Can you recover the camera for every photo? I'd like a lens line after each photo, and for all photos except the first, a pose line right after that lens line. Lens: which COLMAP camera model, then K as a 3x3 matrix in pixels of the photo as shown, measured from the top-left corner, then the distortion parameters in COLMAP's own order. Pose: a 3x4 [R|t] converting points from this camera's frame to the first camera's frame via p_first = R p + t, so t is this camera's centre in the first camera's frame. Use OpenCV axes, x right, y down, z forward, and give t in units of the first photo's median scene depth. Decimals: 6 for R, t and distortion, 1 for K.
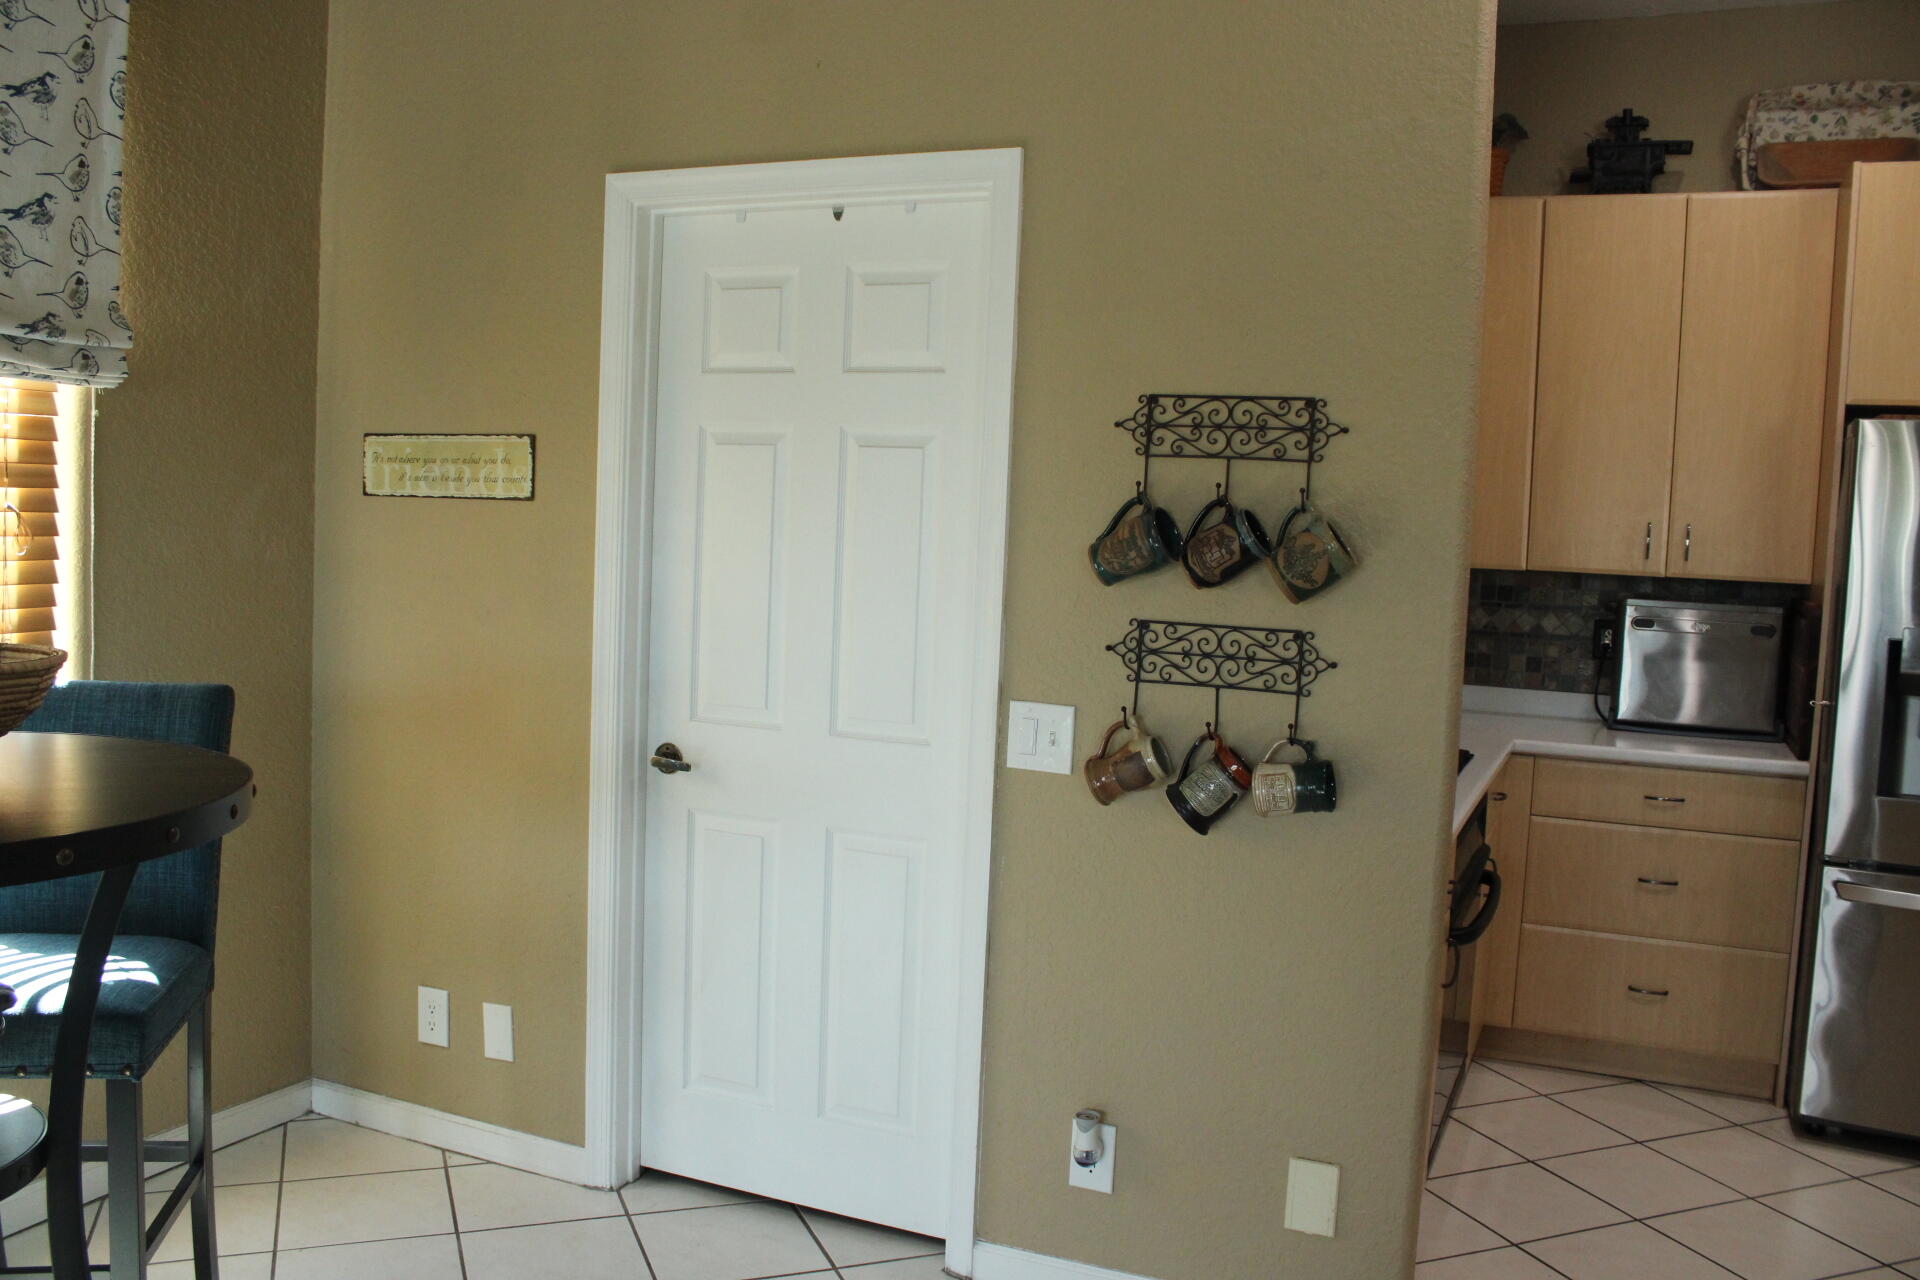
lens RADIAL K [[1595.6, 0, 960.0], [0, 1595.6, 640.0], [0, 0, 1]] dist [-0.159655, 0.138867]
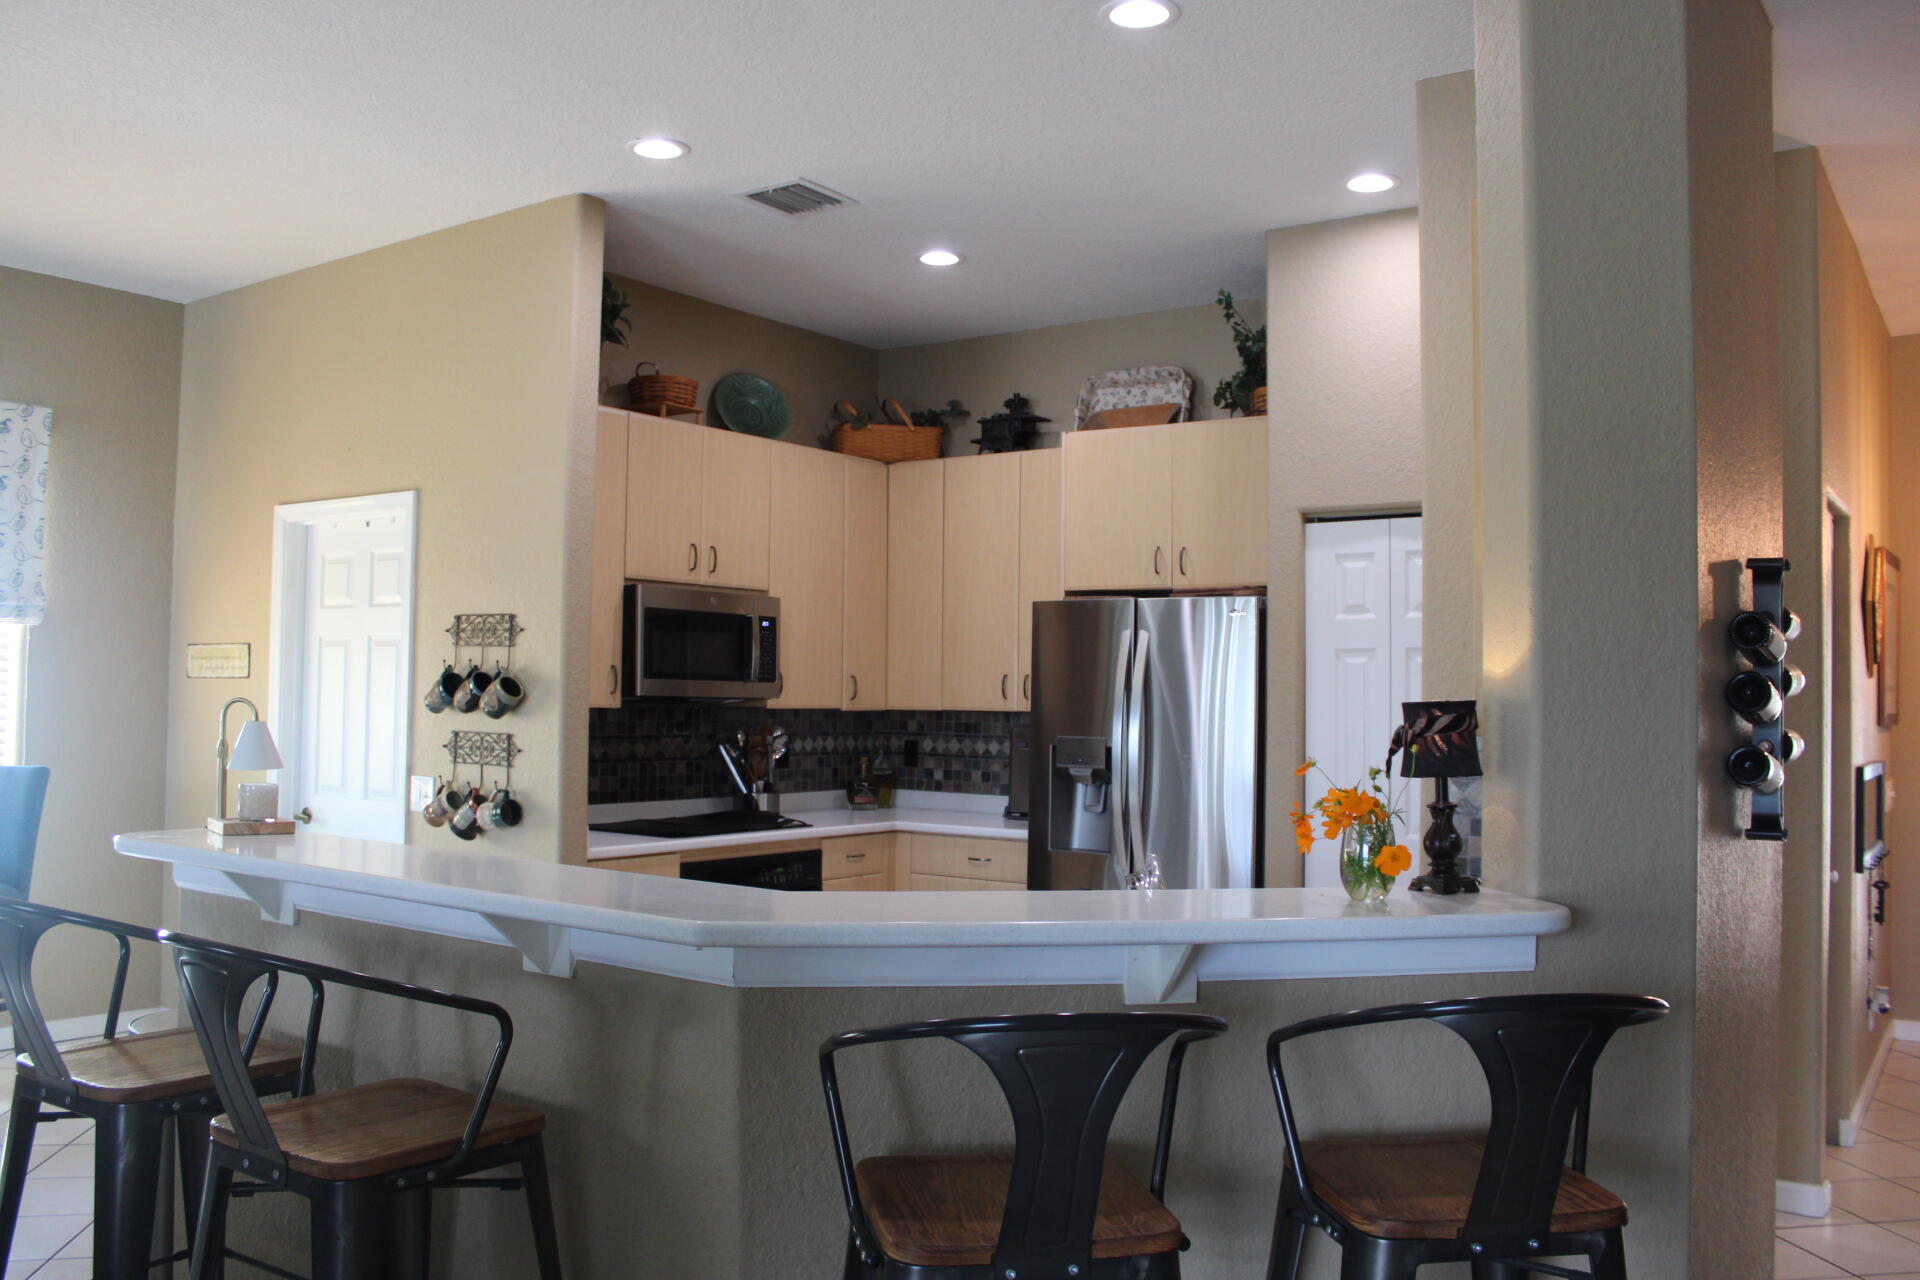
lens RADIAL K [[1595.6, 0, 960.0], [0, 1595.6, 640.0], [0, 0, 1]] dist [-0.159655, 0.138867]
pose [[0.978808, -0.031795, -0.202295, 0.988201], [0.008105, 0.993114, -0.116871, 0.094360], [0.204618, 0.112755, 0.972326, -0.664299]]
